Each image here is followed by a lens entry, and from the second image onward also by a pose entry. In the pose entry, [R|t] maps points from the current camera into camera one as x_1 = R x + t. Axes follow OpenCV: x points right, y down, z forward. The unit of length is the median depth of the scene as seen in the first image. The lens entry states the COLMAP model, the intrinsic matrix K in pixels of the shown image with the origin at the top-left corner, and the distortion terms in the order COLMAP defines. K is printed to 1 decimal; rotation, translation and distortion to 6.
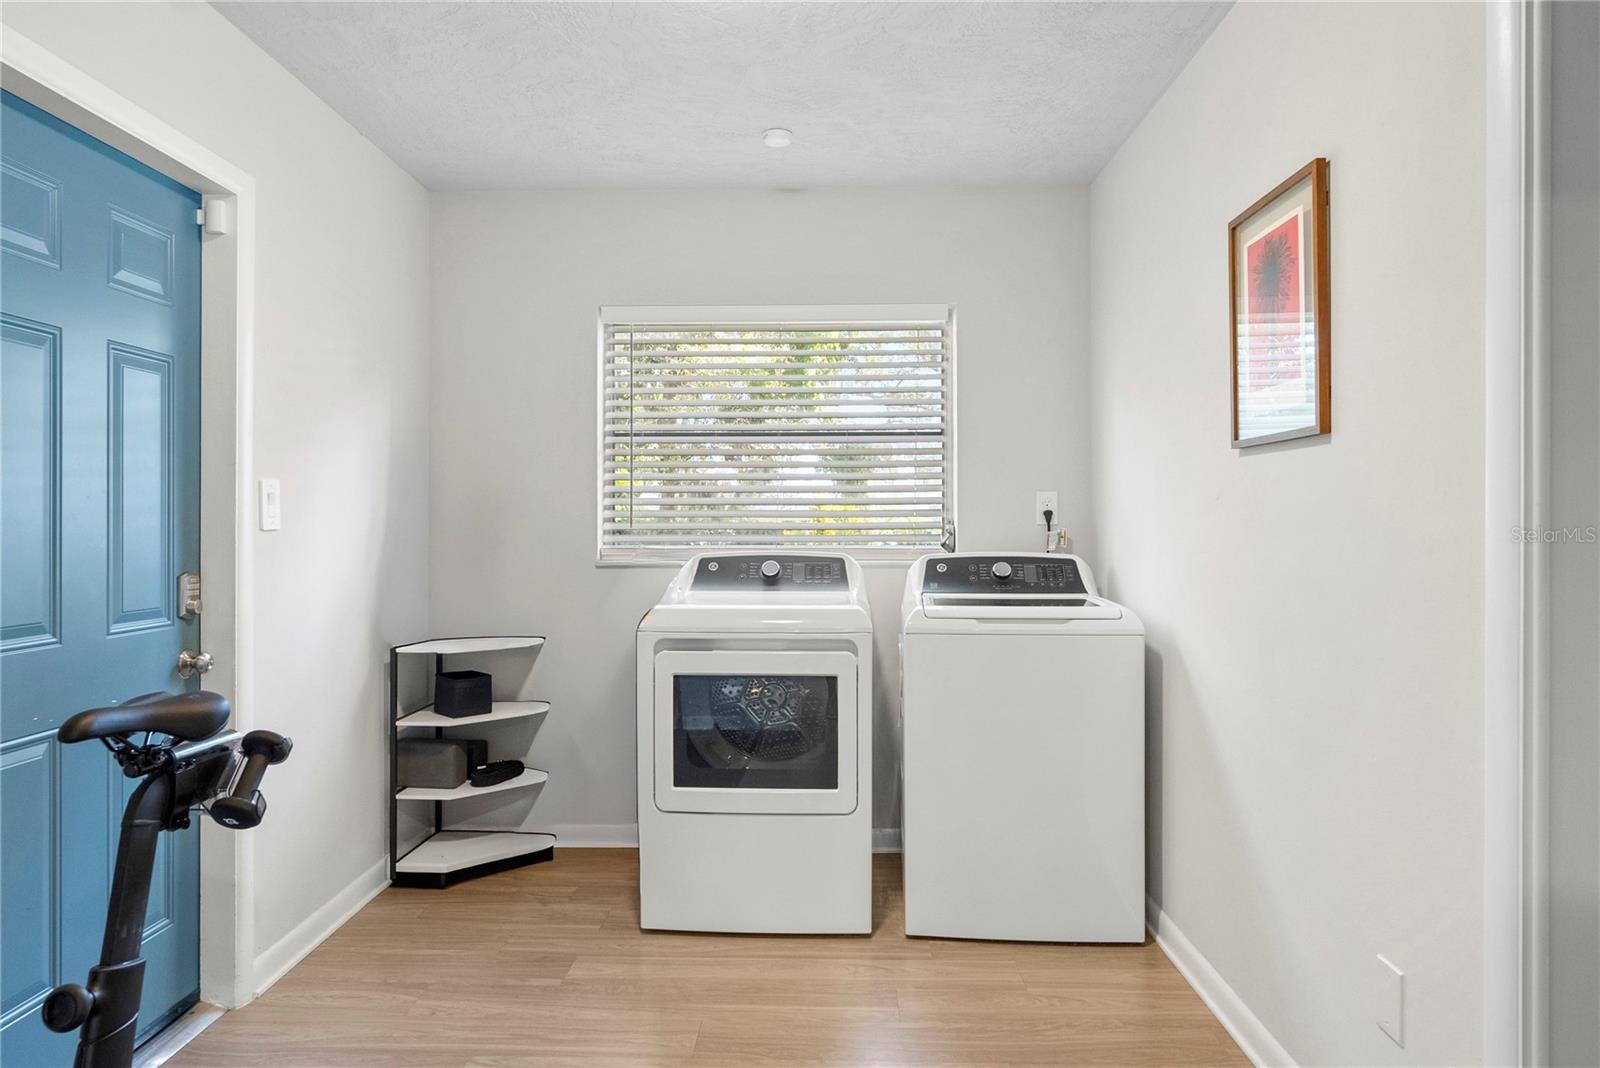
lens RADIAL K [[1007.4, 0, 796.8], [0, 1007.4, 521.3], [0, 0, 1]] dist [-0.002942, -0.000362]
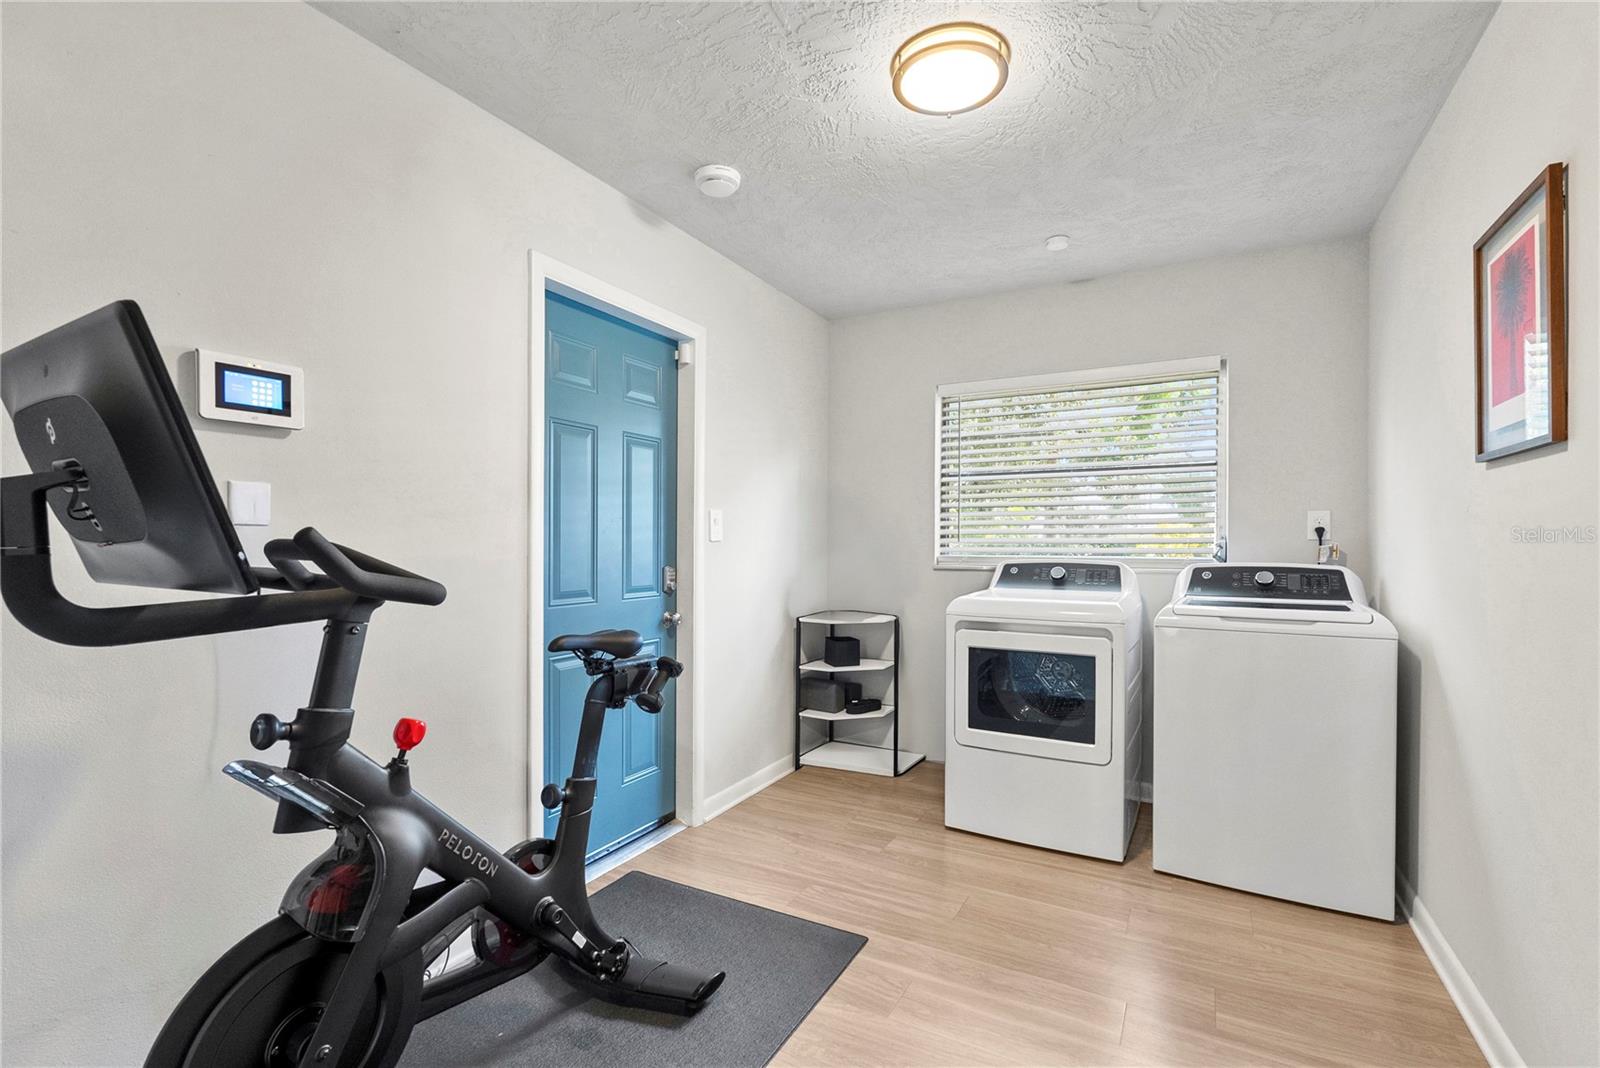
lens RADIAL K [[713.4, 0, 798.6], [0, 713.4, 547.0], [0, 0, 1]] dist [-0.004457, -0.000166]
pose [[0.889627, 0.005319, -0.456657, 0.130000], [-0.002142, 0.999970, 0.007473, 0.009594], [0.456683, -0.005670, 0.889611, 0.026220]]
